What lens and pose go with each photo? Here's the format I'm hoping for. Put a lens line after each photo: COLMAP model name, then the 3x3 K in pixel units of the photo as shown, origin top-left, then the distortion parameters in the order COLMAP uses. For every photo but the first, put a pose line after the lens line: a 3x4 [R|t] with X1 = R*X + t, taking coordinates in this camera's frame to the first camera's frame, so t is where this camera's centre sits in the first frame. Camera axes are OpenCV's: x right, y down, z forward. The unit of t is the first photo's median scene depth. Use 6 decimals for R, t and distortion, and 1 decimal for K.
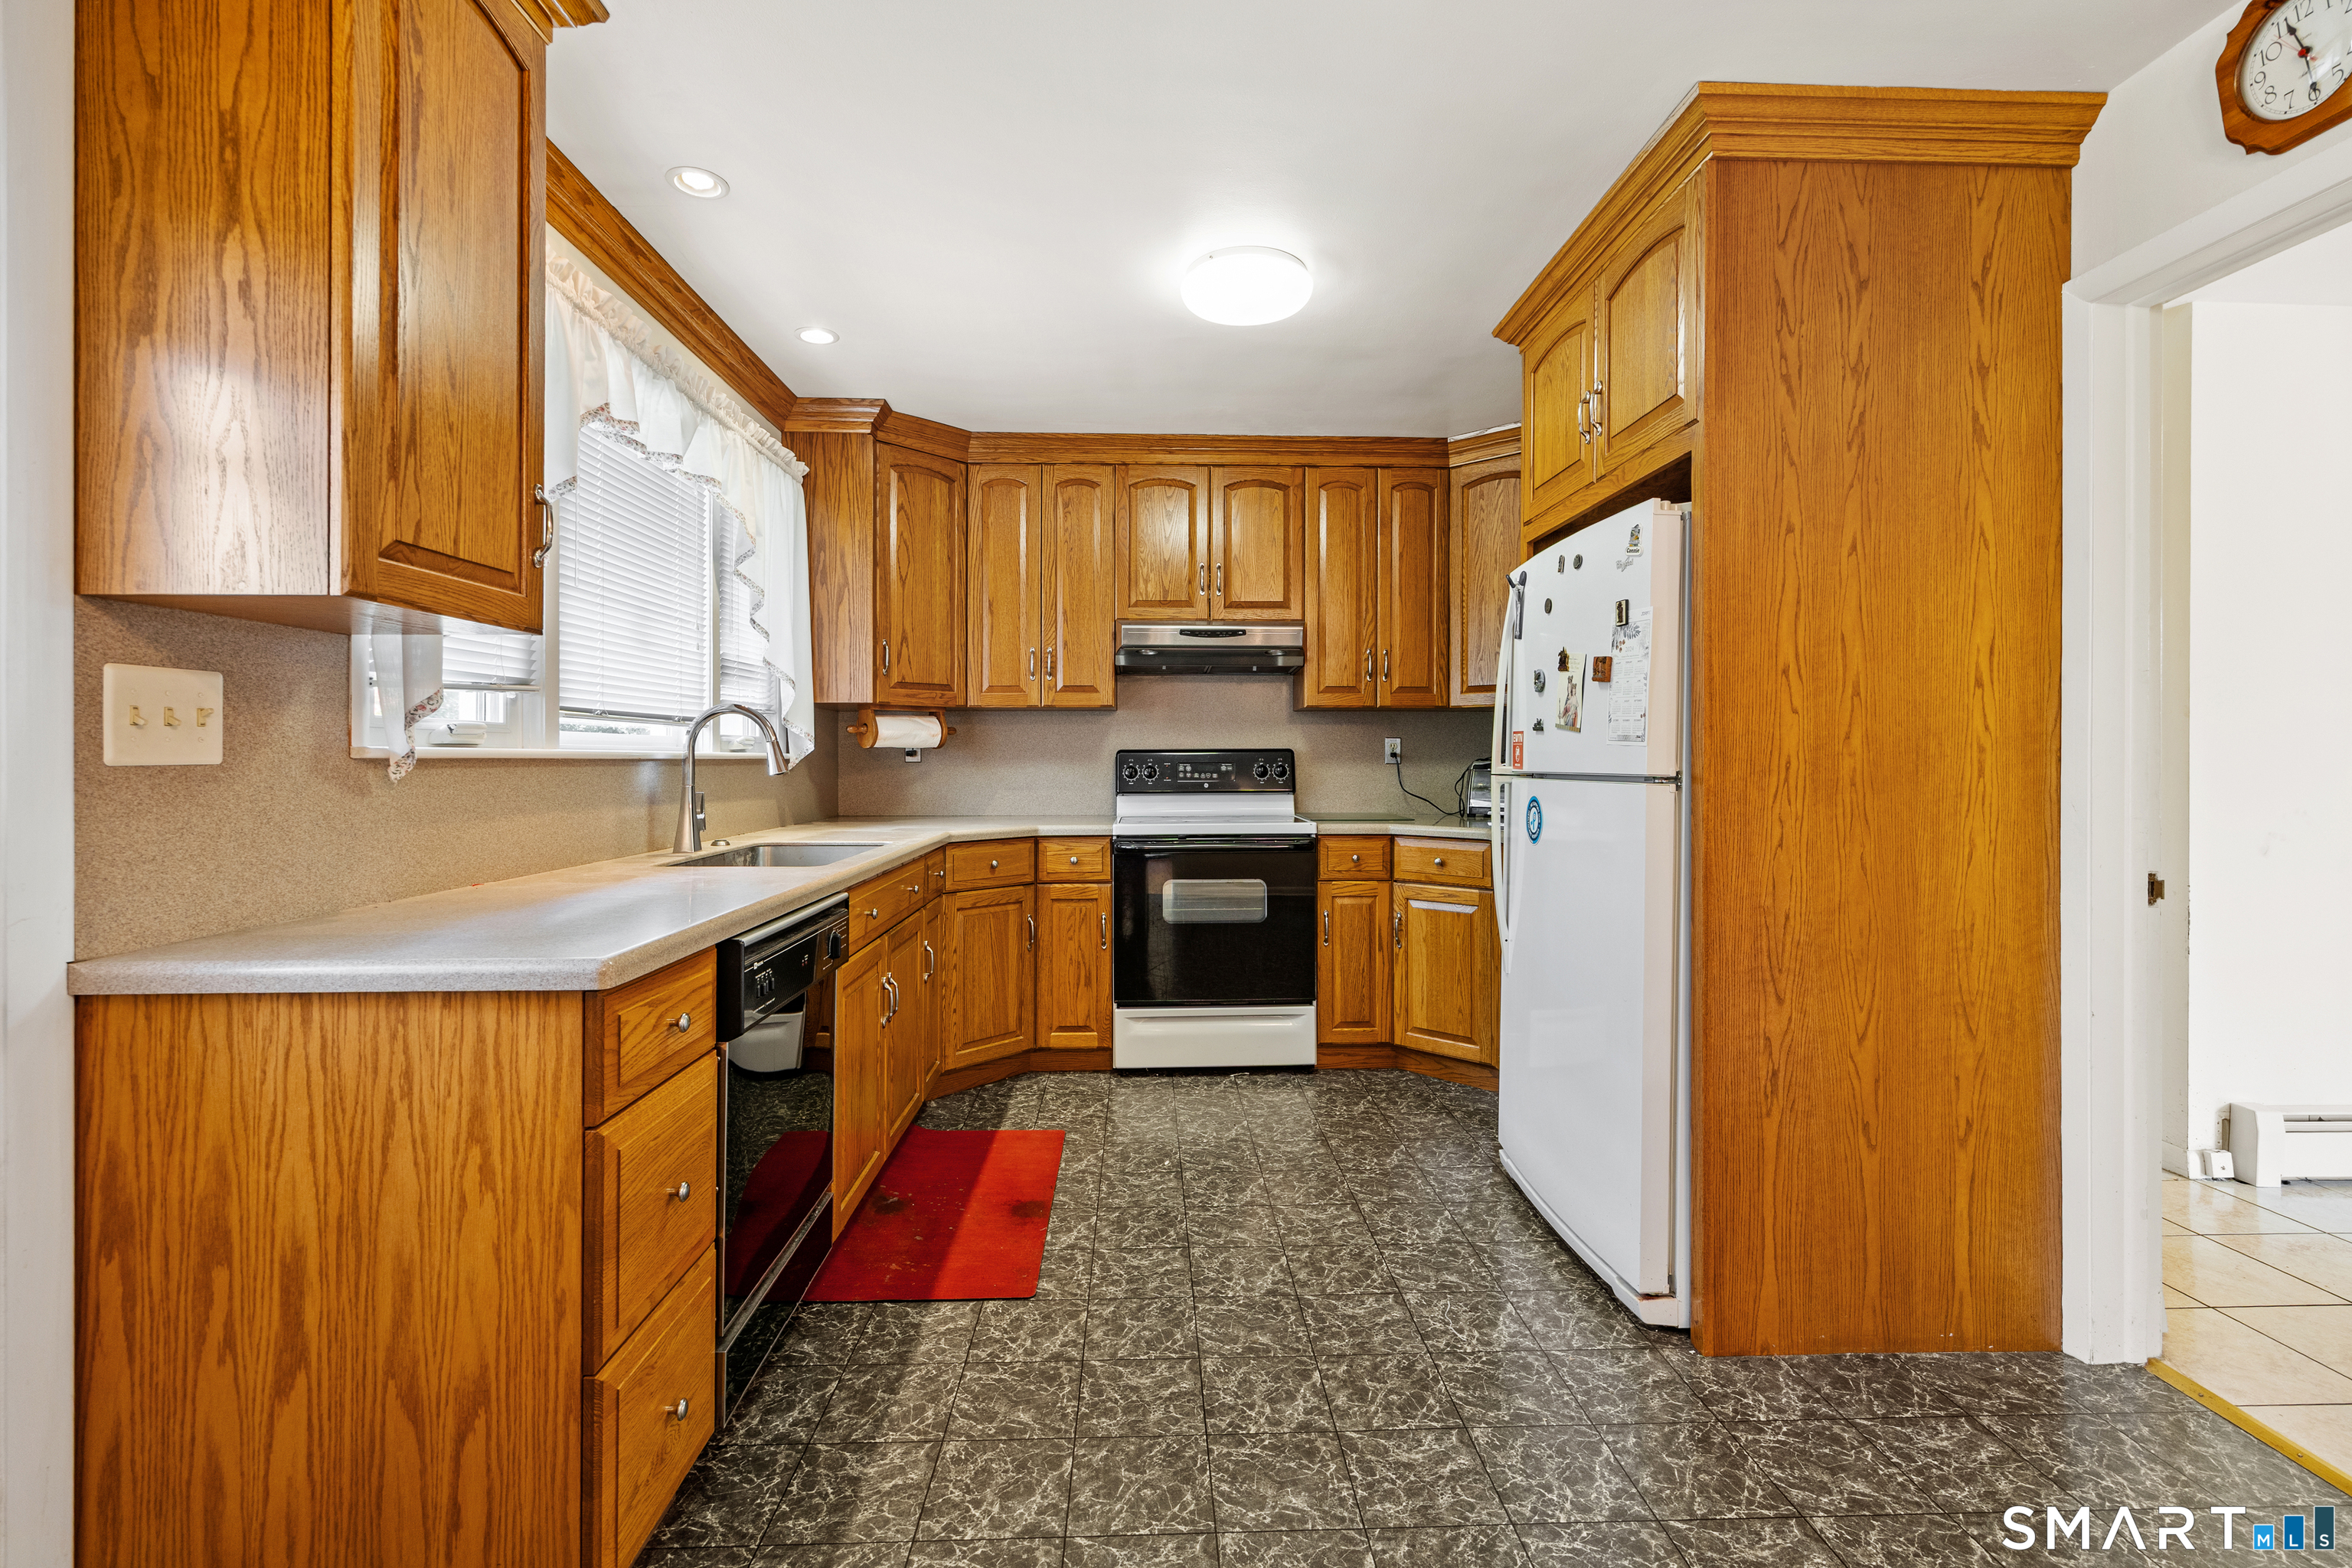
lens RADIAL K [[1047.8, 0, 1170.9], [0, 1047.8, 761.4], [0, 0, 1]] dist [-0.008726, 0.001327]
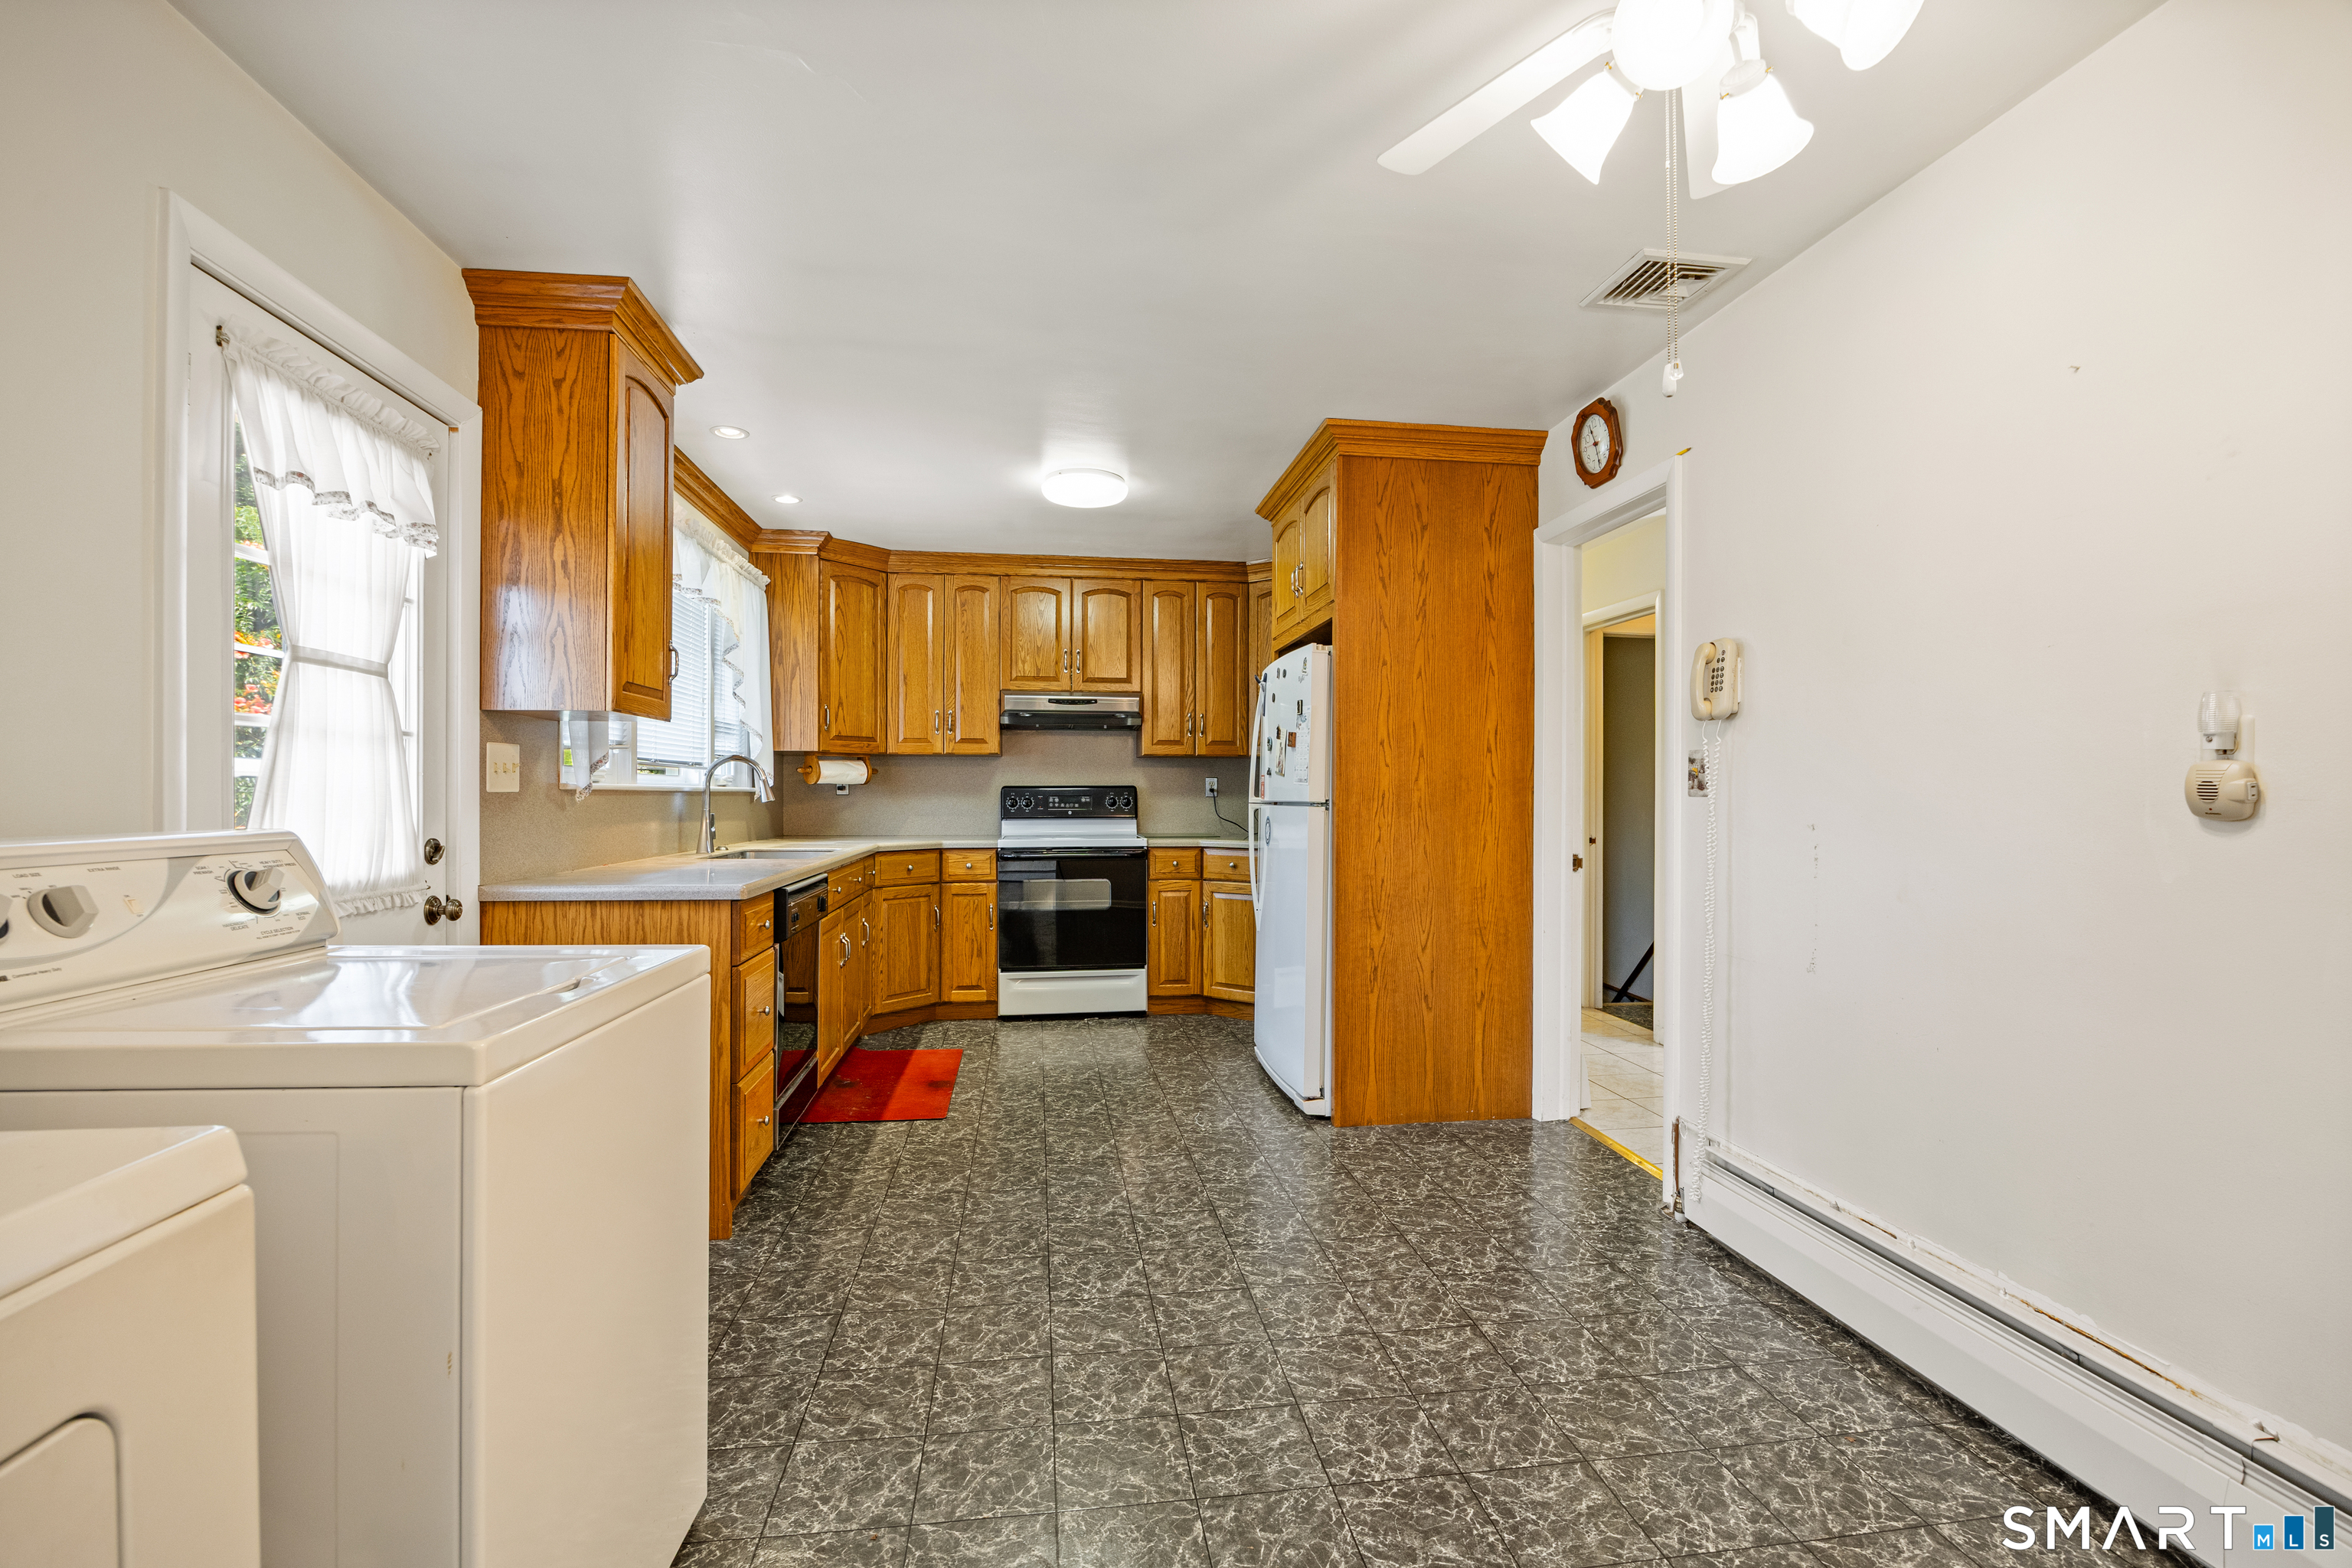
lens RADIAL K [[1047.8, 0, 1253.4], [0, 1047.8, 802.1], [0, 0, 1]] dist [-0.008726, 0.001327]
pose [[0.984495, 0.000463, 0.175411, 0.057479], [-0.001122, 0.999993, 0.003655, 0.008272], [-0.175408, -0.003795, 0.984488, -0.710424]]
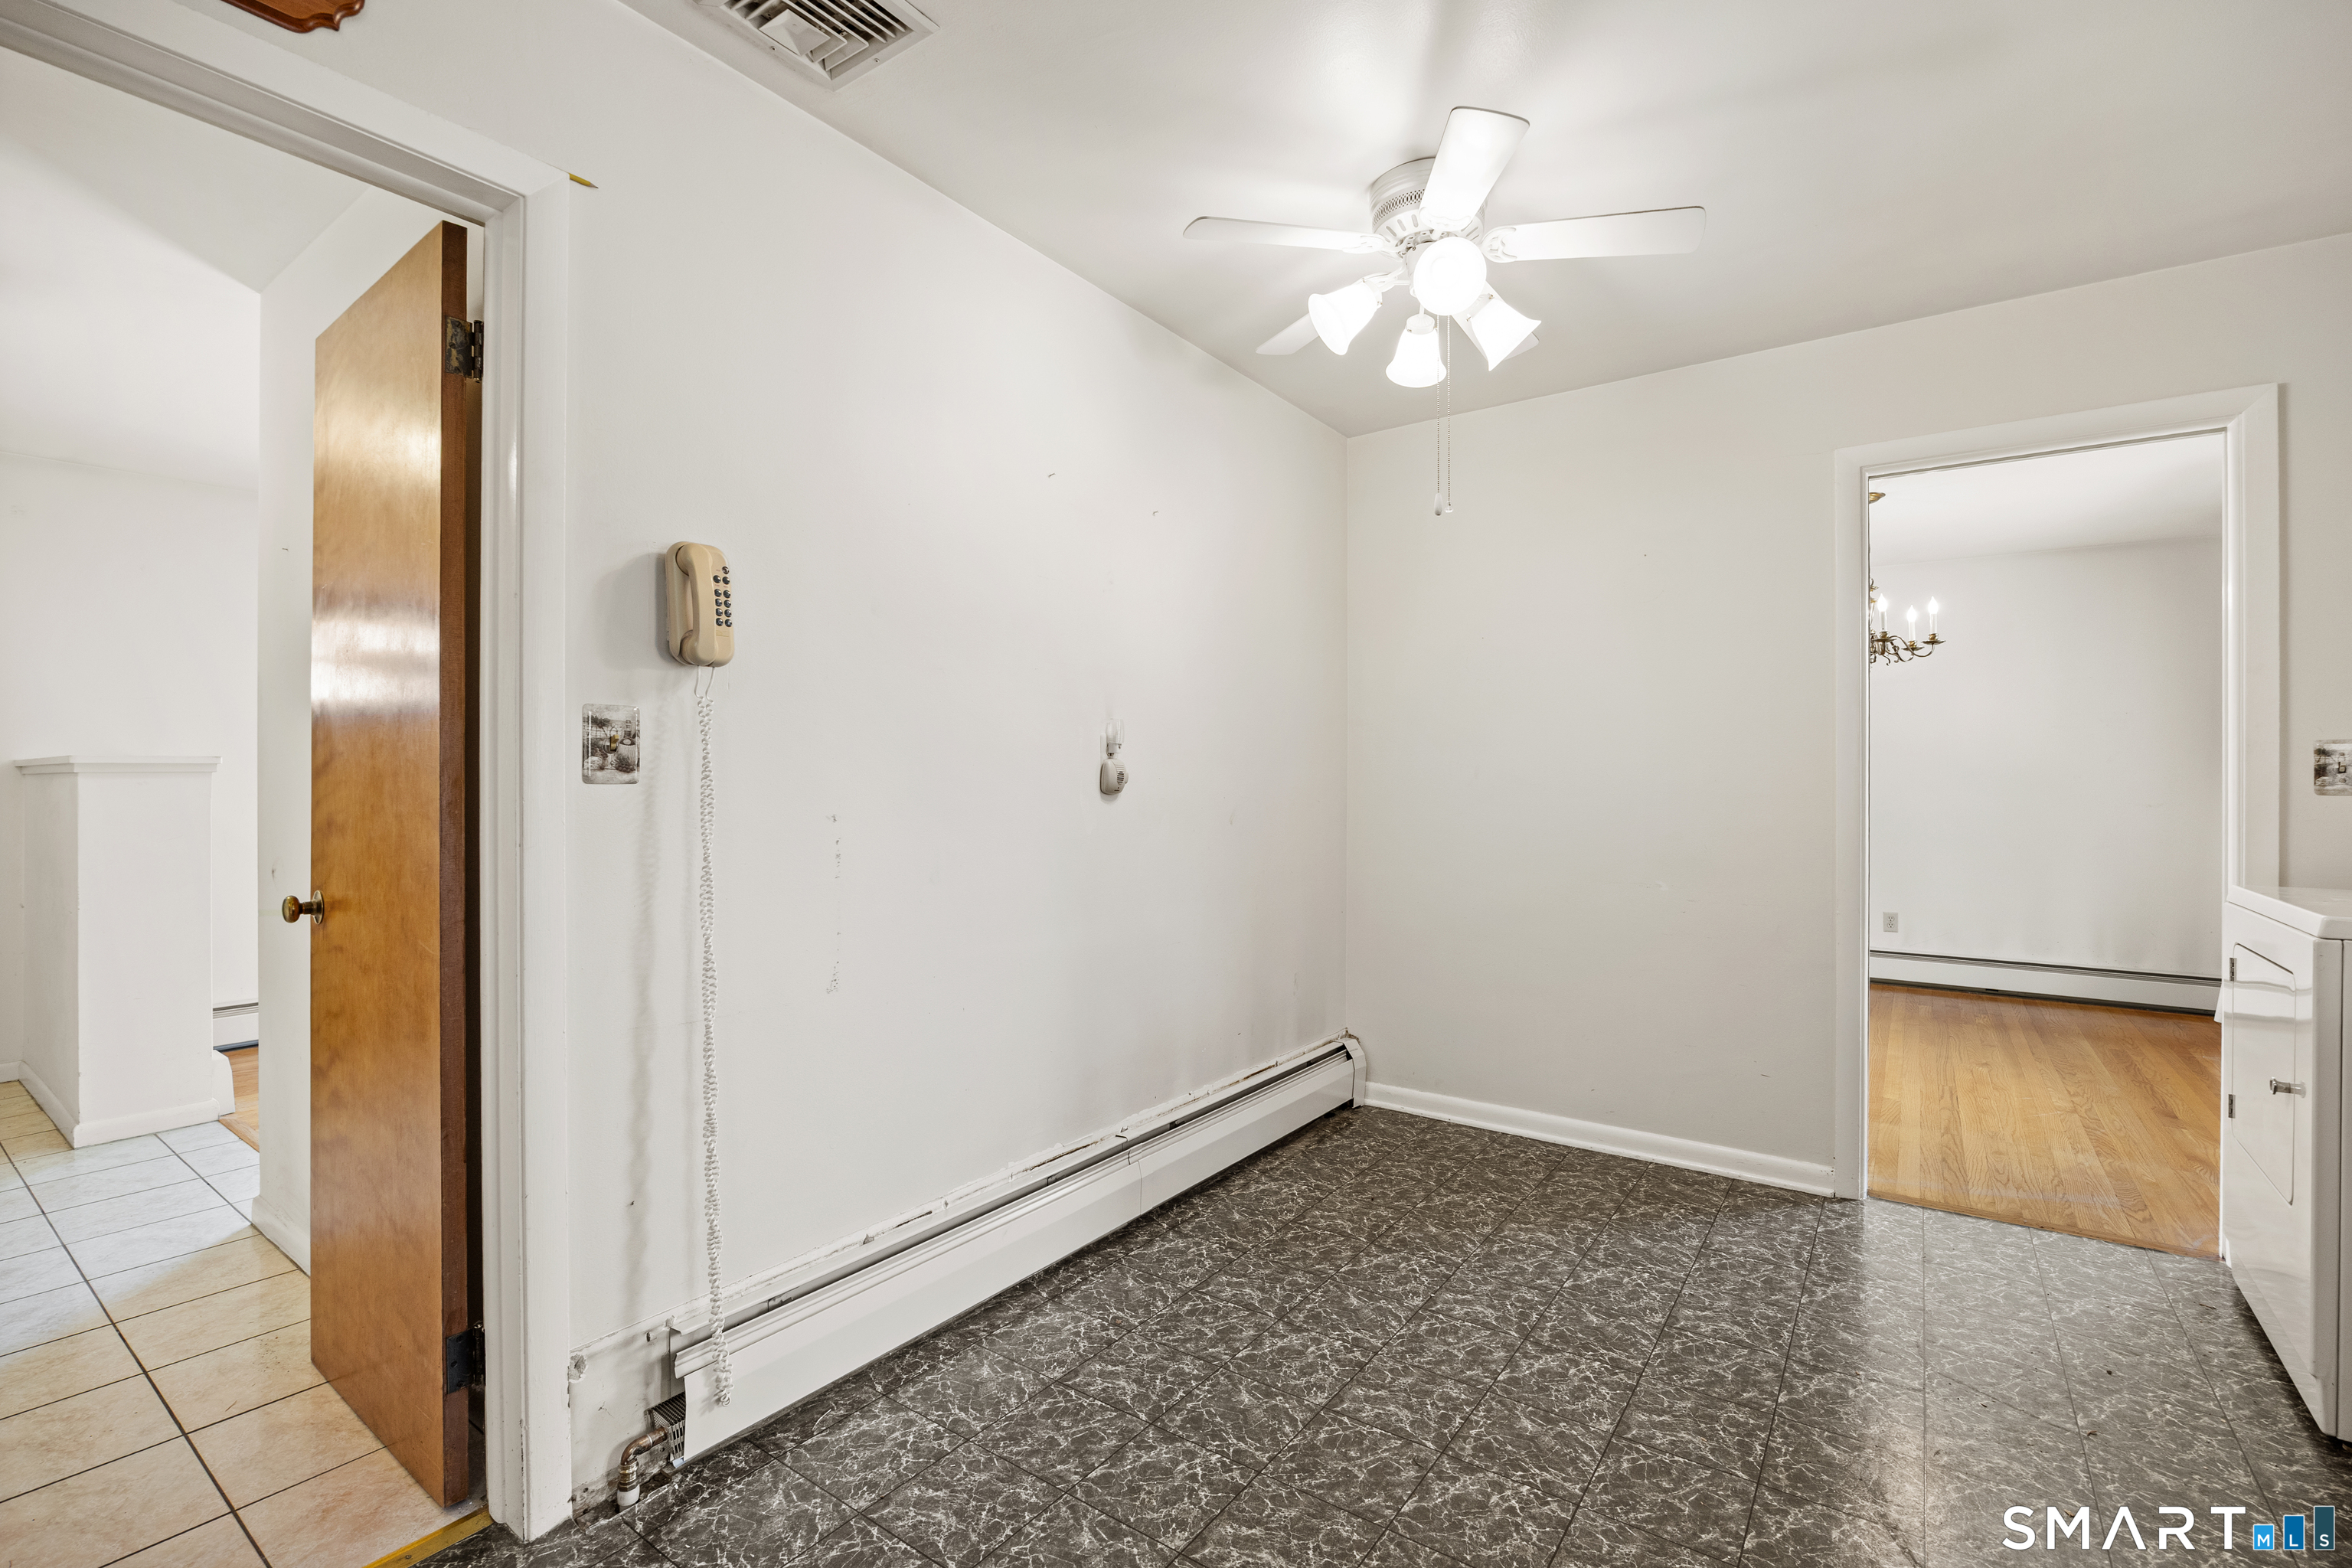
lens RADIAL K [[1047.8, 0, 1174.0], [0, 1047.8, 741.9], [0, 0, 1]] dist [-0.008726, 0.001327]
pose [[-0.790935, 0.019707, 0.611583, 0.011364], [0.002495, 0.999577, -0.028982, -0.001924], [-0.611896, -0.021397, -0.790649, 0.940362]]
